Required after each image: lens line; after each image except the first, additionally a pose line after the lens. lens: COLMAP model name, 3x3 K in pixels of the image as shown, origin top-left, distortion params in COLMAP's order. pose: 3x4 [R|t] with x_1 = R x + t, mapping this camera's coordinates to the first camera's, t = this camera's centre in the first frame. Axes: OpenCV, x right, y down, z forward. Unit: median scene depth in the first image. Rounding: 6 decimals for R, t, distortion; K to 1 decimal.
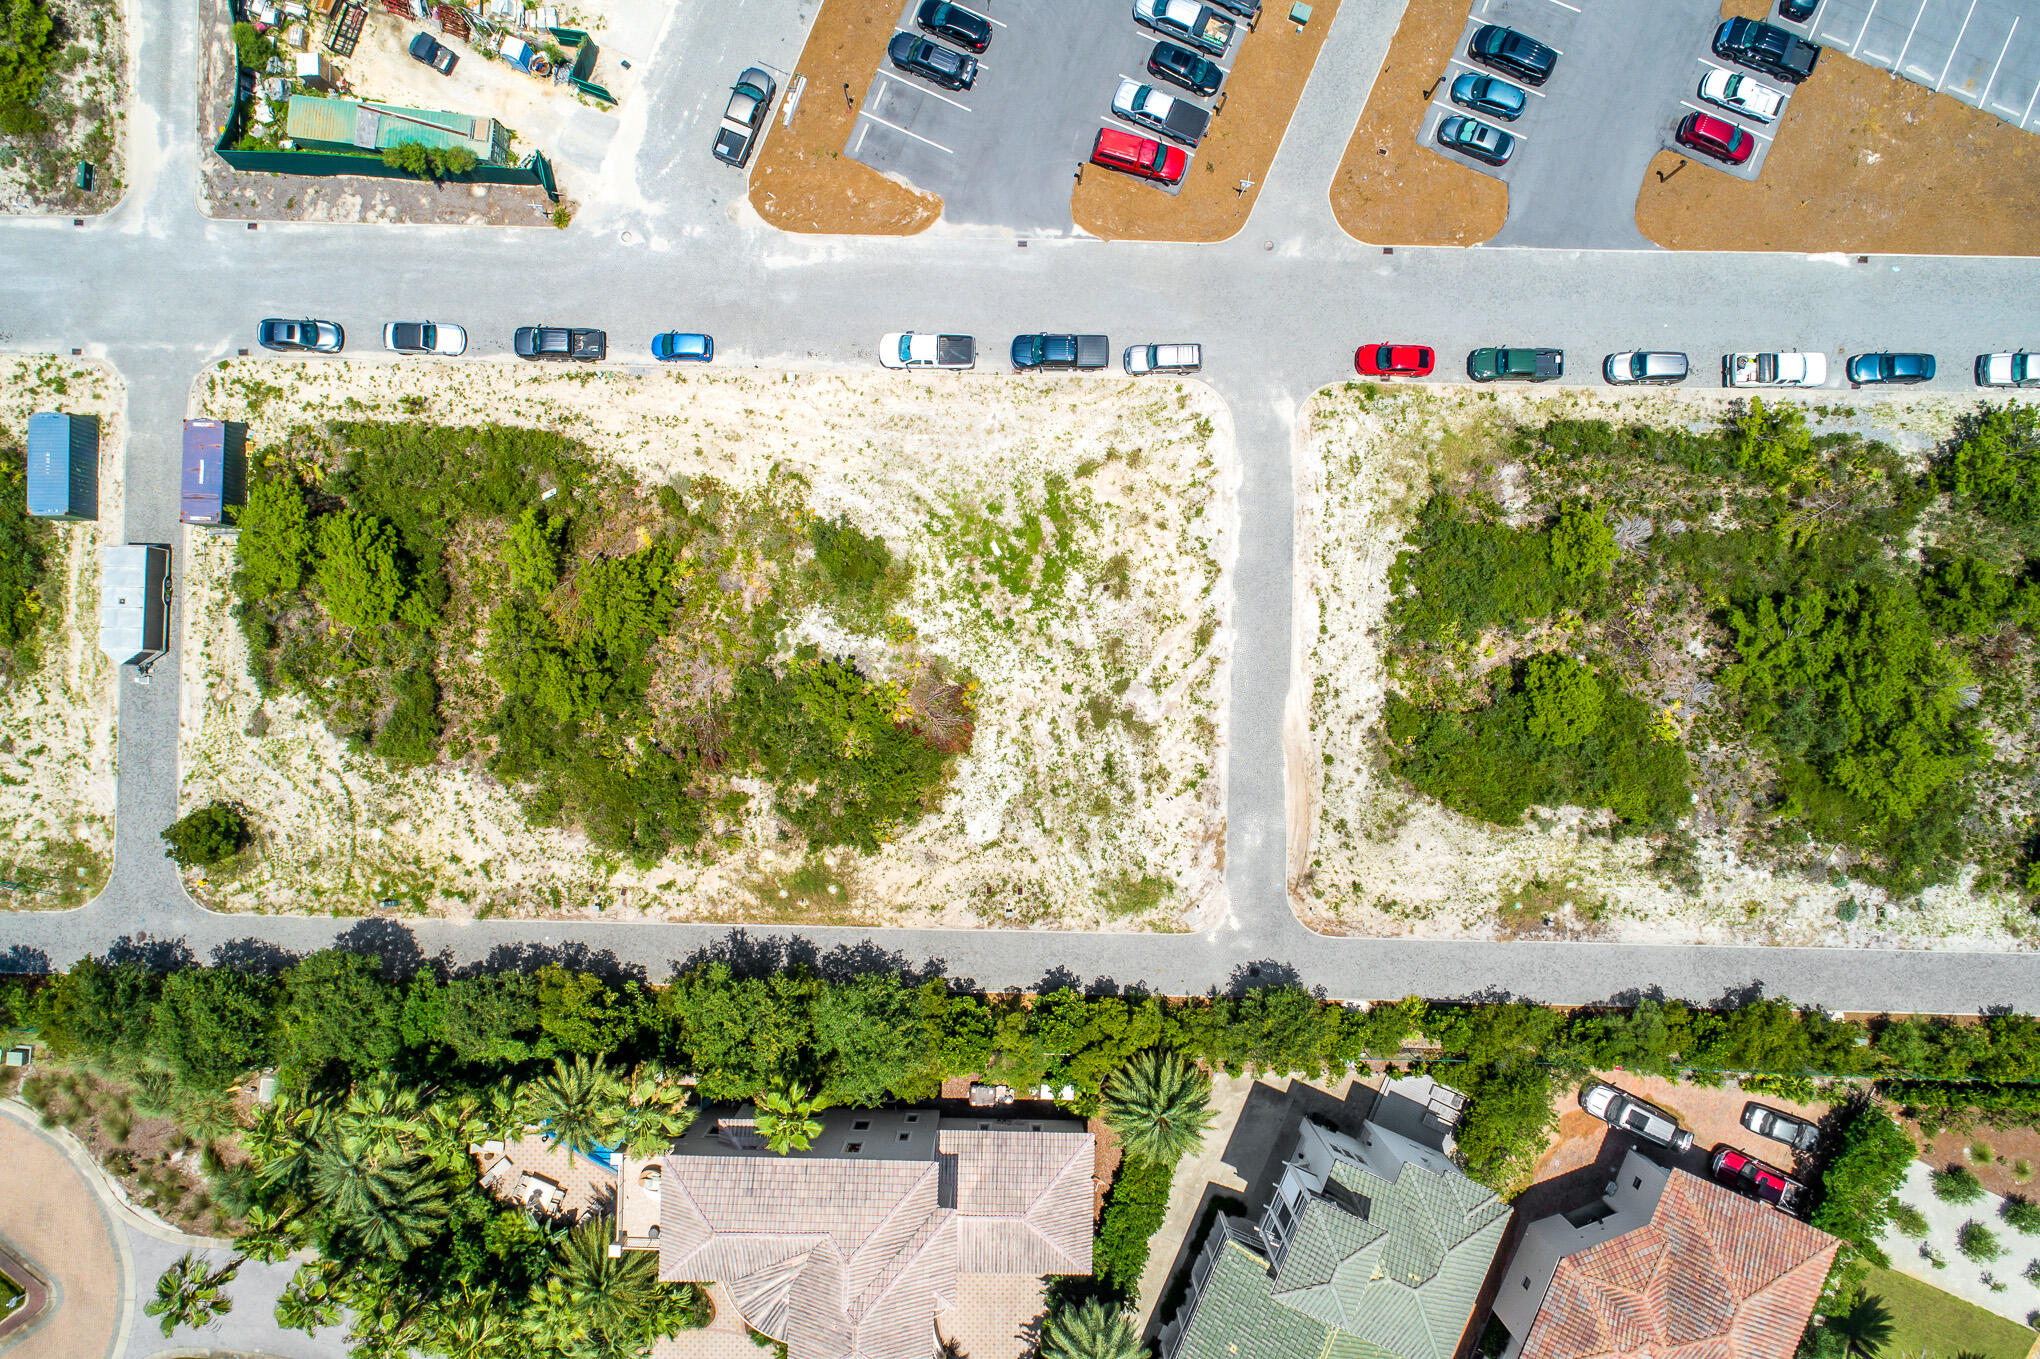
lens RADIAL K [[1407.4, 0, 1038.9], [0, 1407.4, 670.5], [0, 0, 1]] dist [0.000242, 0.001425]
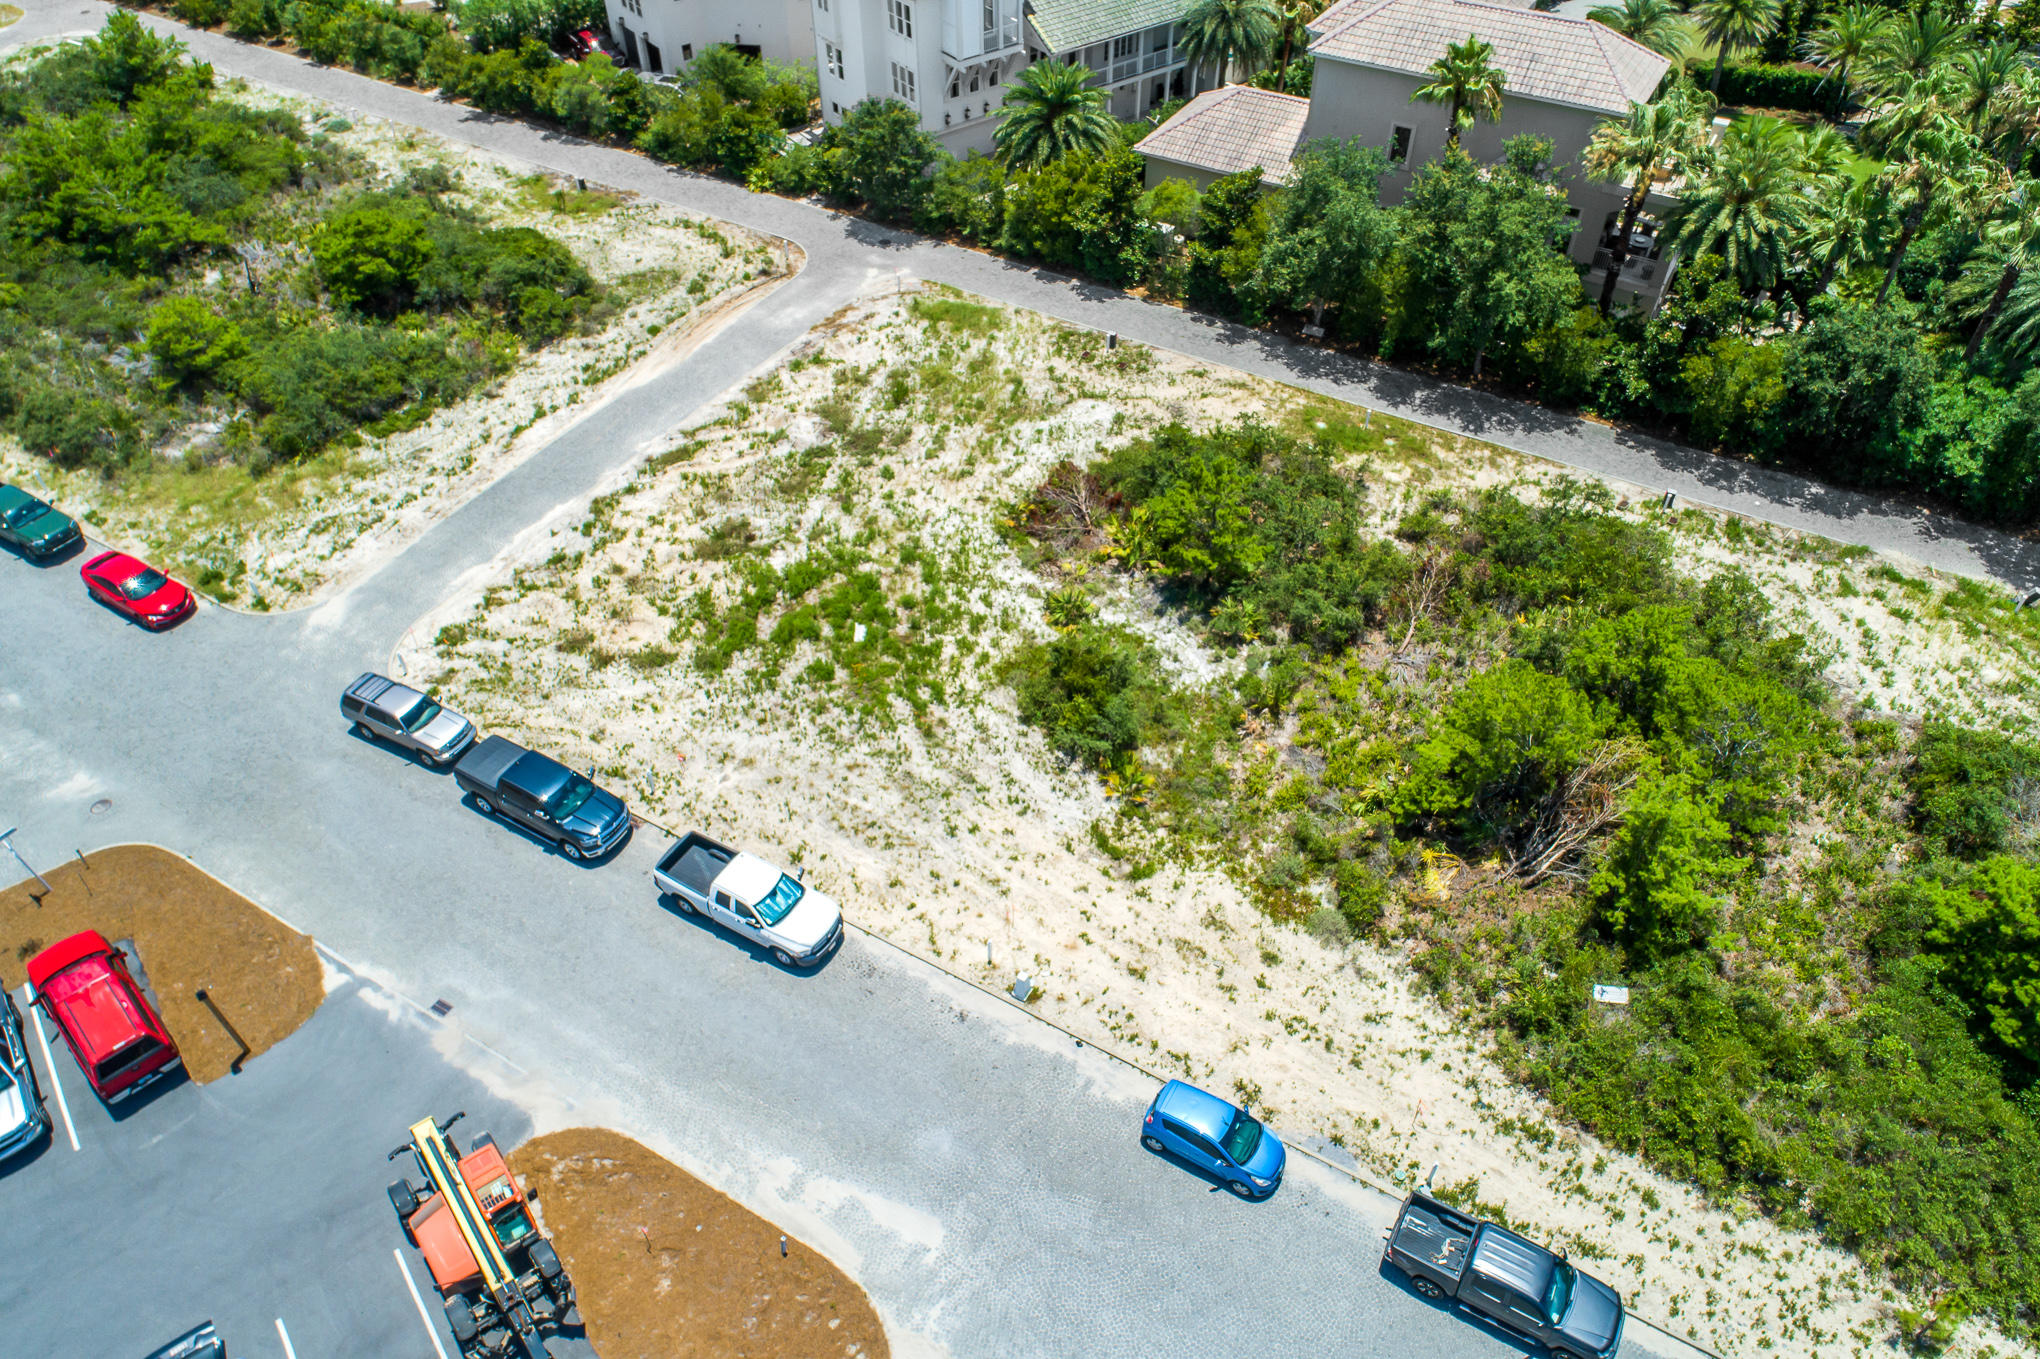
lens RADIAL K [[1395.5, 0, 1027.9], [0, 1395.5, 652.2], [0, 0, 1]] dist [-0.001984, 0.002741]
pose [[-0.876259, -0.328950, 0.352082, -0.302661], [0.481836, -0.595353, 0.642953, -0.435788], [-0.001886, 0.733040, 0.680183, 0.607075]]
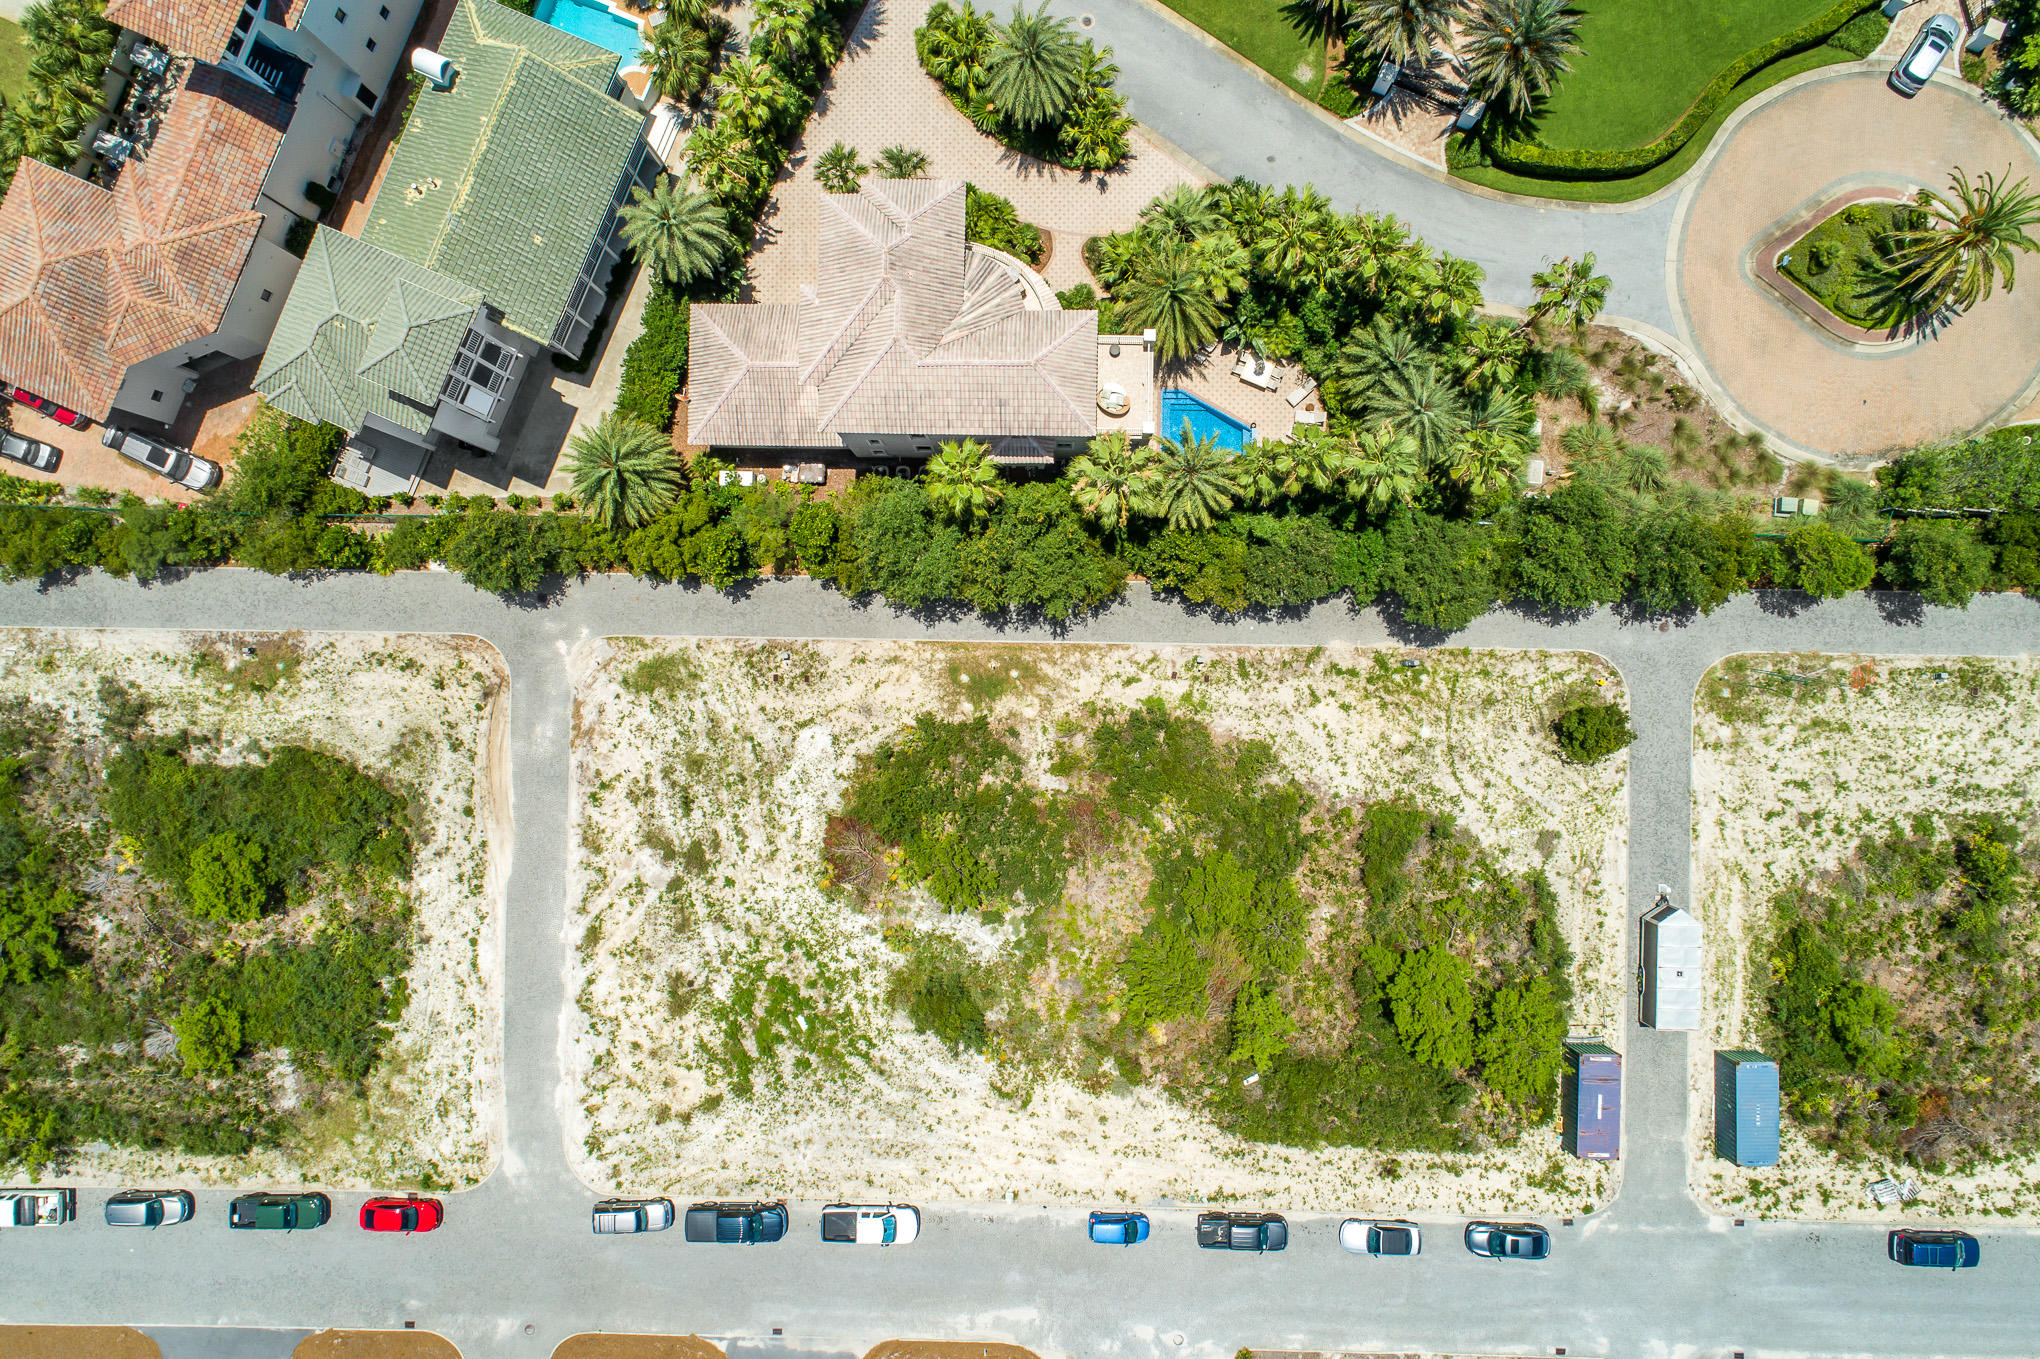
lens RADIAL K [[1407.4, 0, 1038.9], [0, 1407.4, 670.5], [0, 0, 1]] dist [0.000242, 0.001425]
pose [[-0.999830, 0.006033, 0.017409, -0.216562], [-0.005800, -0.999894, 0.013359, 0.147718], [0.017488, 0.013256, 0.999759, 0.008080]]
